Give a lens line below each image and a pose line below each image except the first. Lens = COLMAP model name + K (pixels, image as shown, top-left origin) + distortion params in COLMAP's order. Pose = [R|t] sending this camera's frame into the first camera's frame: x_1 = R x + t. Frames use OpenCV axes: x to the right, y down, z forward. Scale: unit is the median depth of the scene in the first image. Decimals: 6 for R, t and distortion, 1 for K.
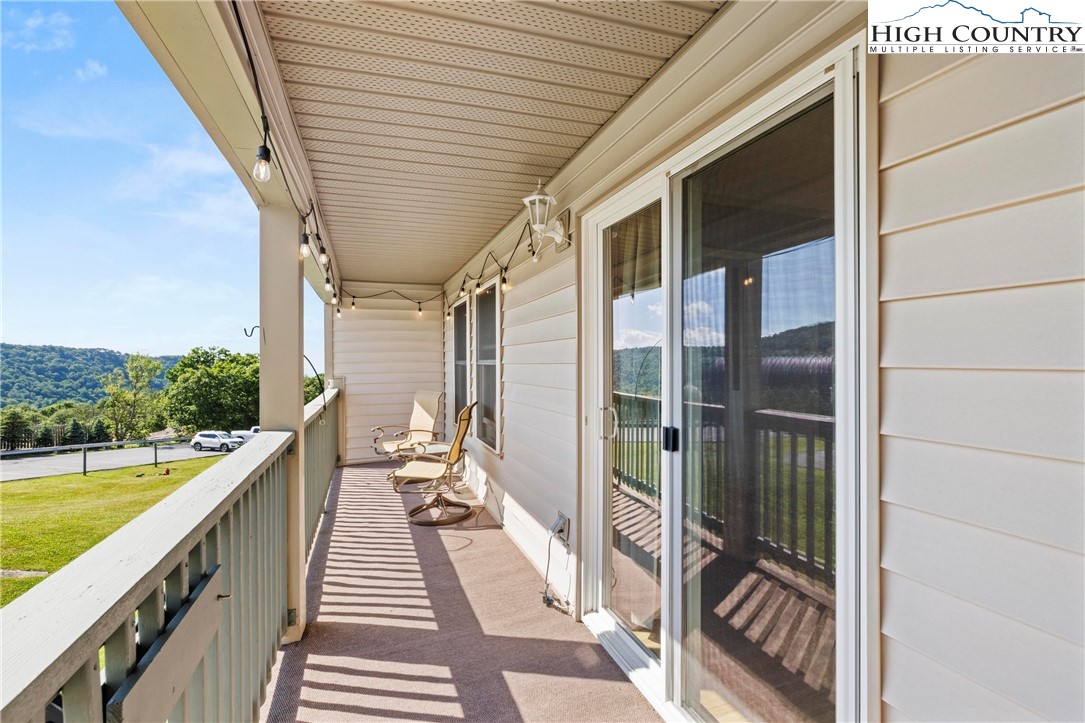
lens RADIAL K [[480.9, 0, 538.2], [0, 480.9, 359.2], [0, 0, 1]] dist [-0.001861, 0.000104]
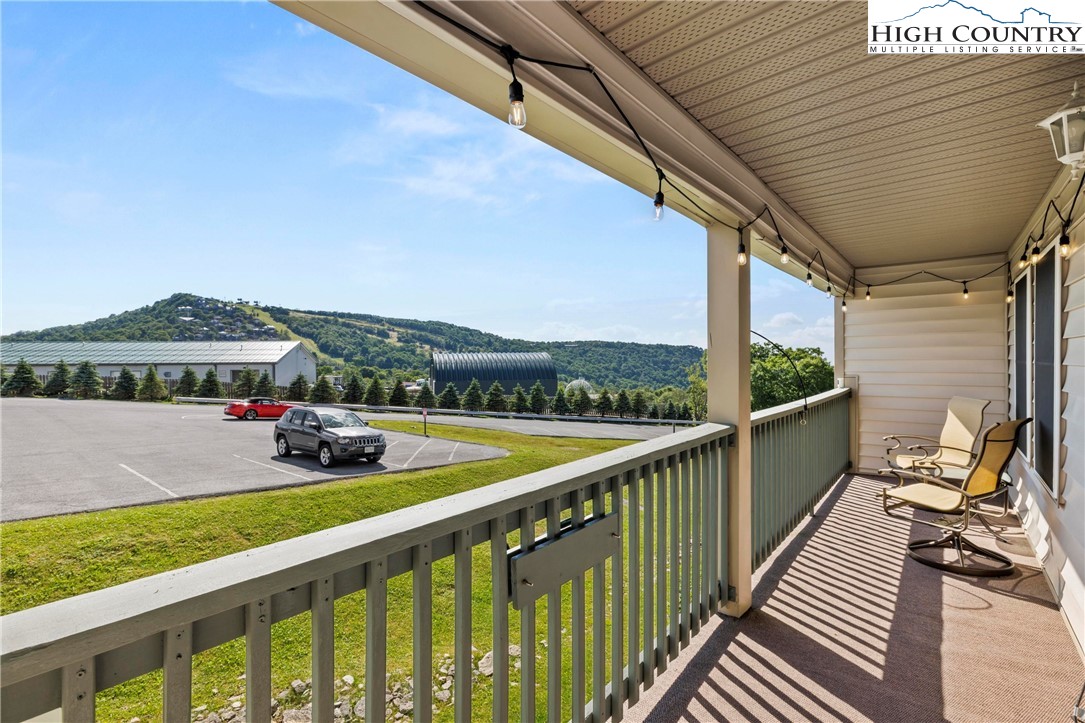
lens RADIAL K [[493.1, 0, 540.3], [0, 493.1, 359.8], [0, 0, 1]] dist [-0.003556, 0.001015]
pose [[0.514306, 0.006165, -0.857584, 0.129057], [0.004415, 0.999942, 0.009837, -0.007116], [0.857595, -0.008846, 0.514249, 0.025176]]
